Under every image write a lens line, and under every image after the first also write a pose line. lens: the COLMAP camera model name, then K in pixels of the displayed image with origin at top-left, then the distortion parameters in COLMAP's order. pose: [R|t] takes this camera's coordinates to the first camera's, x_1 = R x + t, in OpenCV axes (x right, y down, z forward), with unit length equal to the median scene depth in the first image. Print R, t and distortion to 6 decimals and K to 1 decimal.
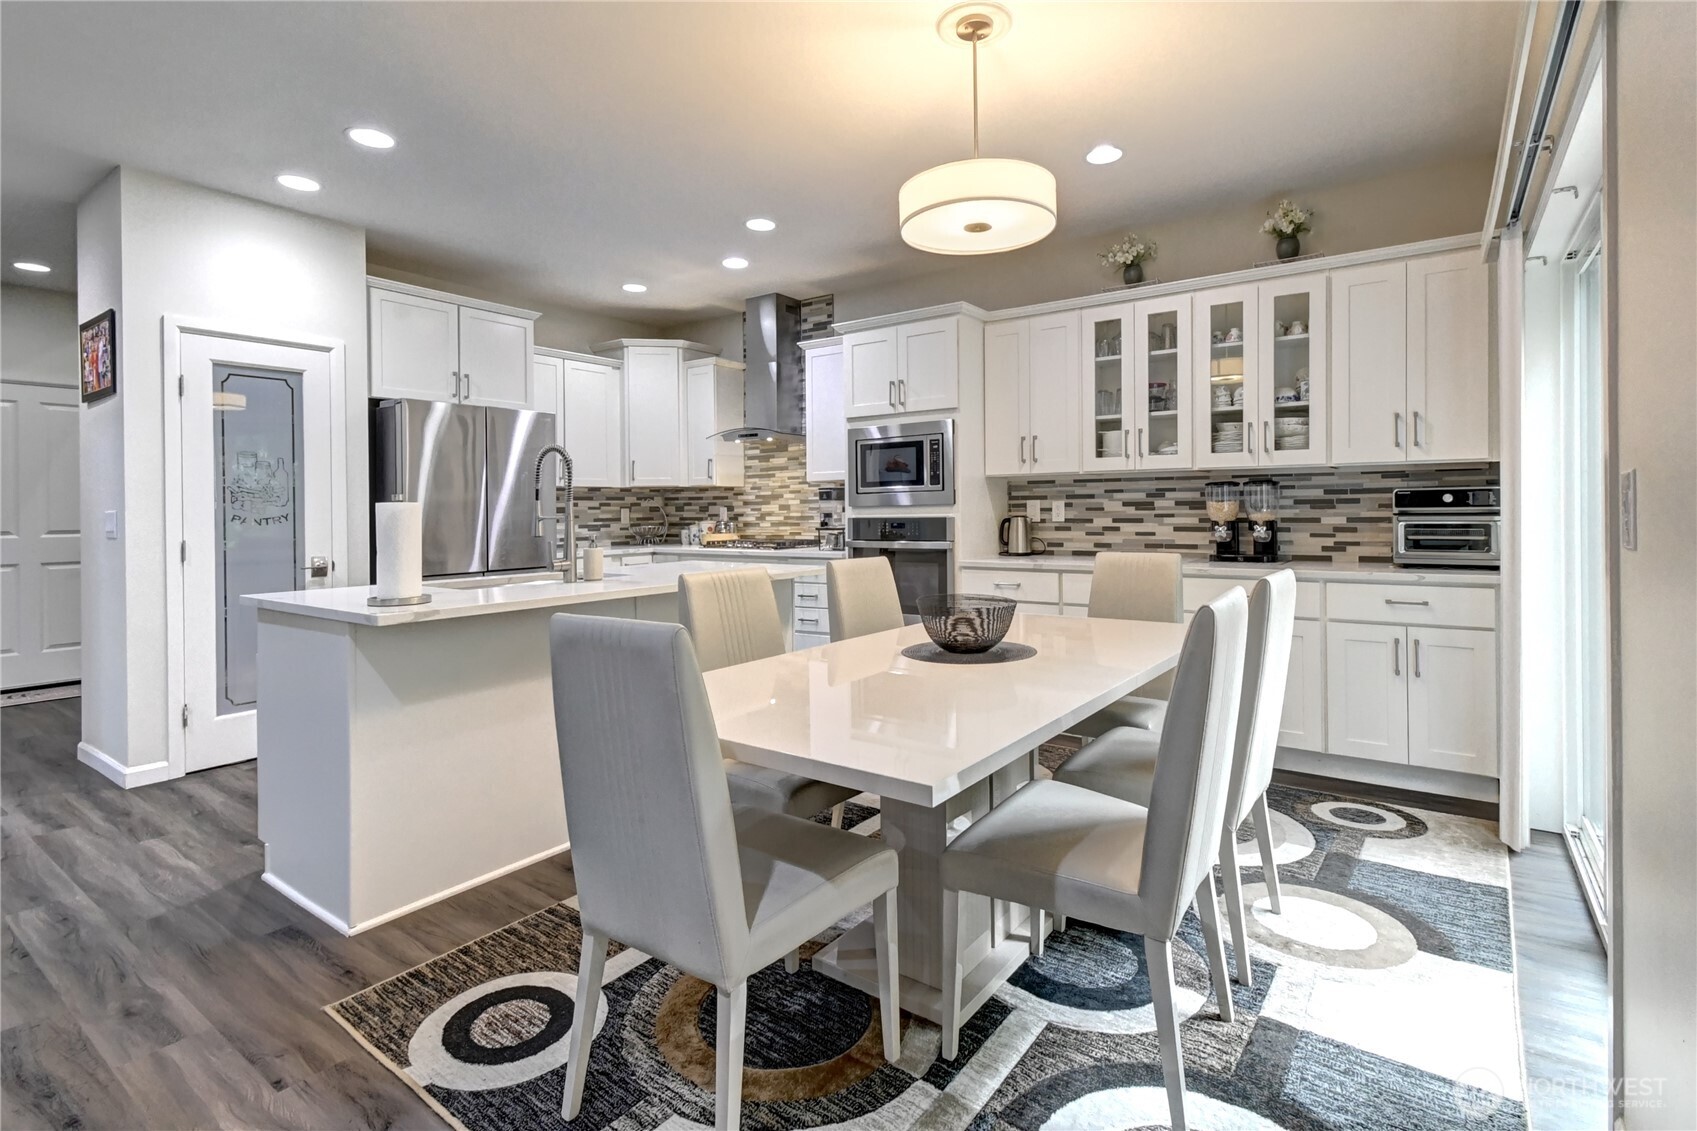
lens RADIAL K [[721.6, 0, 857.0], [0, 721.6, 515.9], [0, 0, 1]] dist [0.002693, 0.000127]
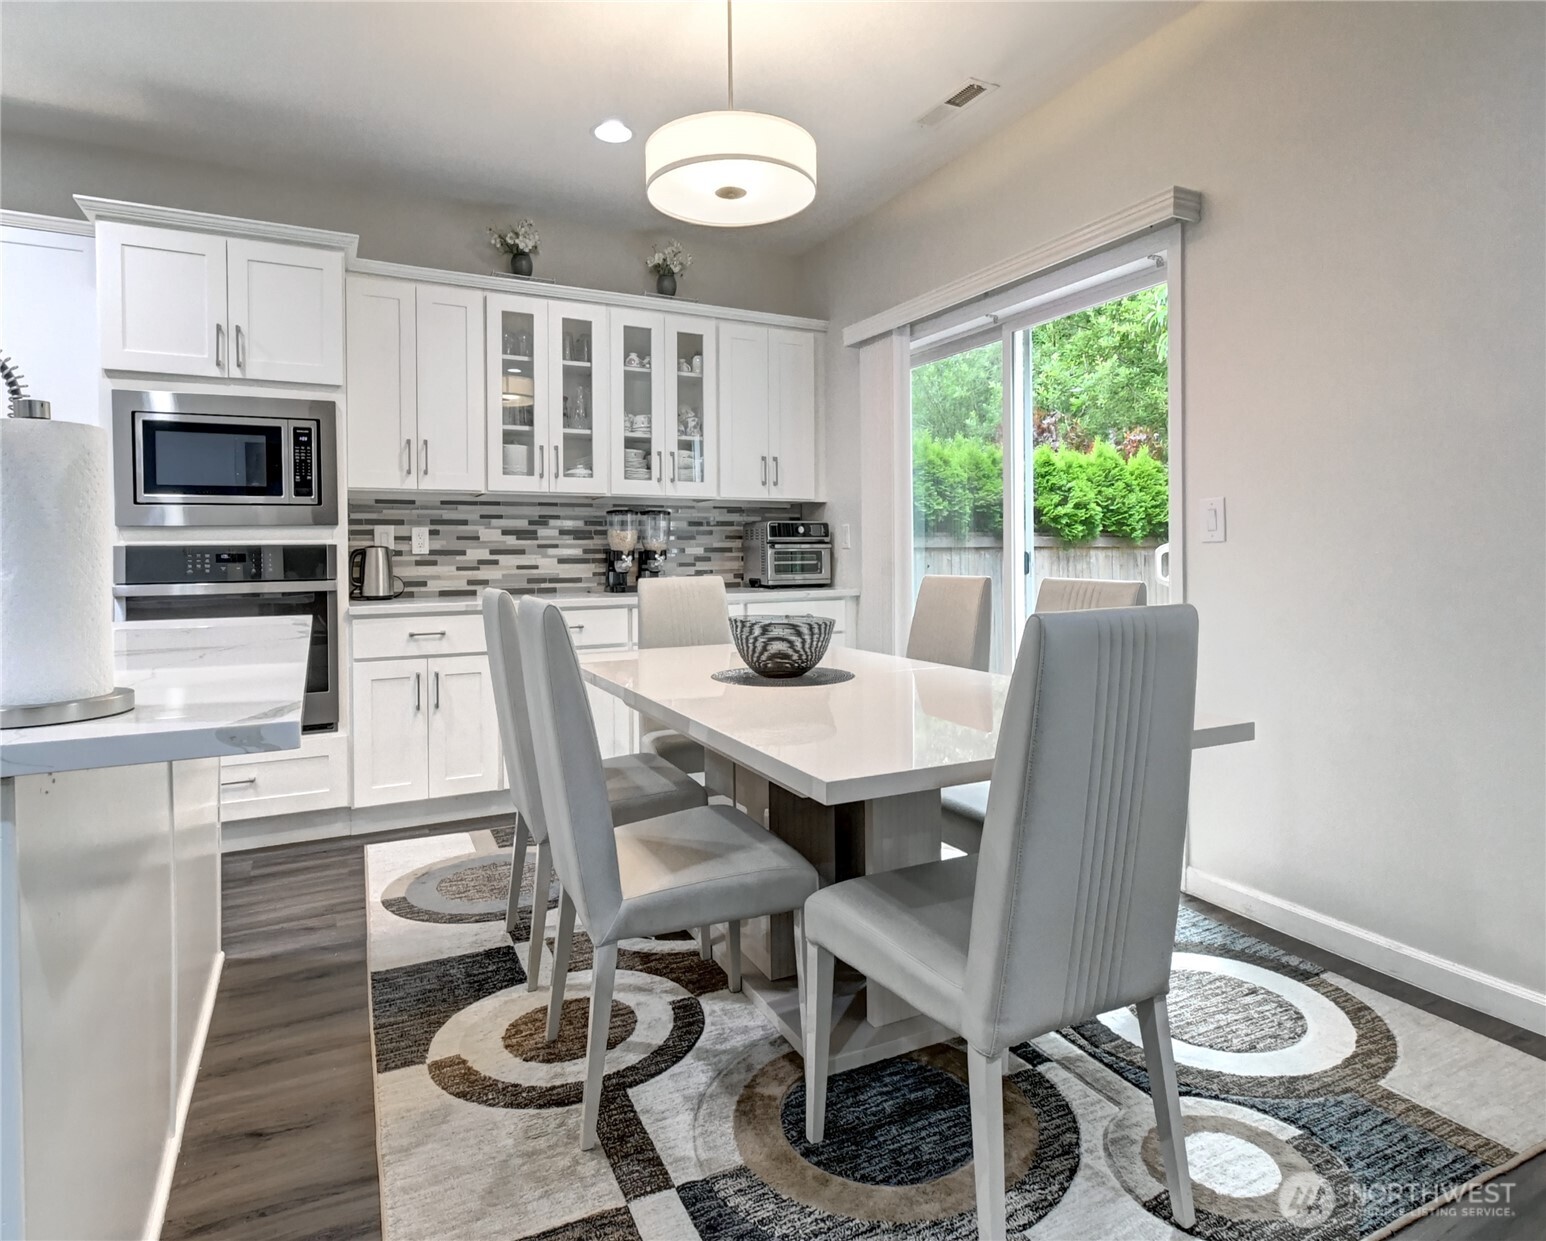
lens RADIAL K [[902.5, 0, 703.2], [0, 902.5, 572.8], [0, 0, 1]] dist [0.022824, 0.000176]
pose [[0.520133, -0.011252, 0.854011, -0.408451], [0.009977, 0.999925, 0.007098, 0.025307], [-0.854027, 0.004829, 0.520206, 0.241663]]
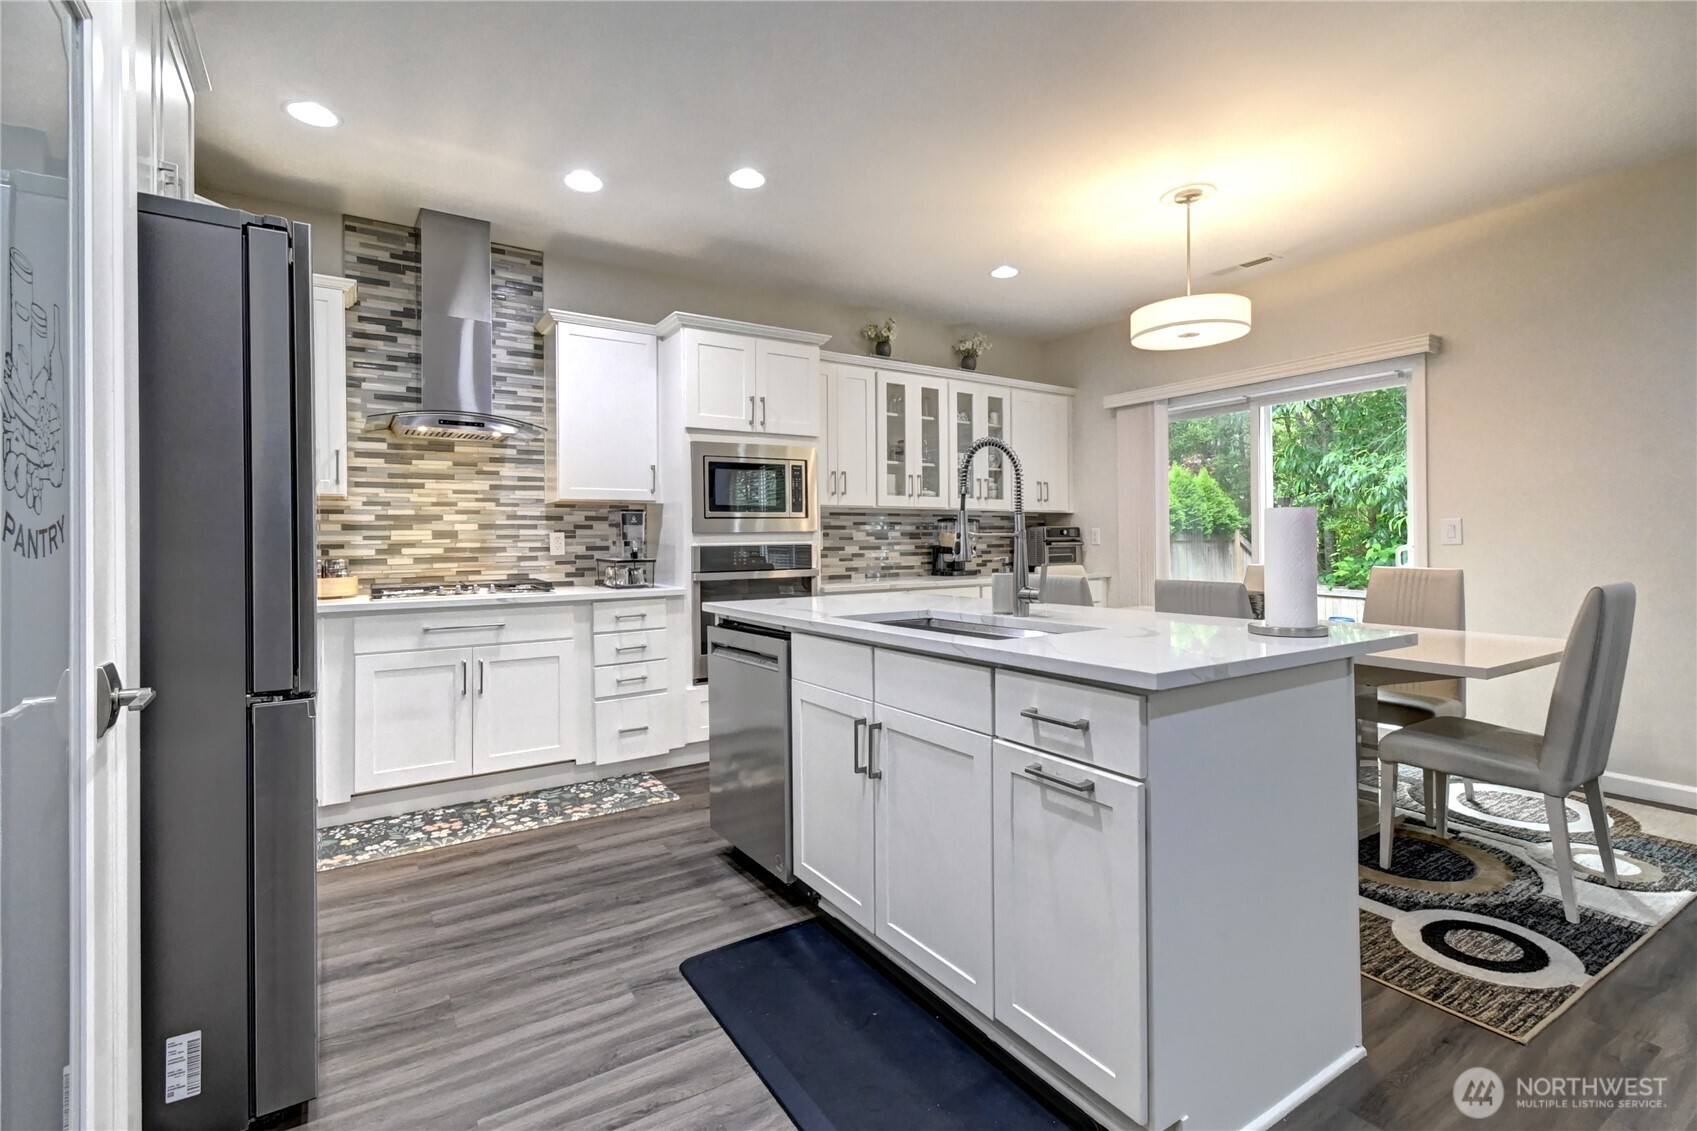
lens RADIAL K [[740.3, 0, 803.9], [0, 740.3, 542.4], [0, 0, 1]] dist [0.022546, -0.000206]
pose [[0.448504, 0.006353, 0.893758, -0.773257], [0.011922, 0.999843, -0.013090, 0.011773], [-0.893701, 0.016527, 0.448358, 0.528039]]
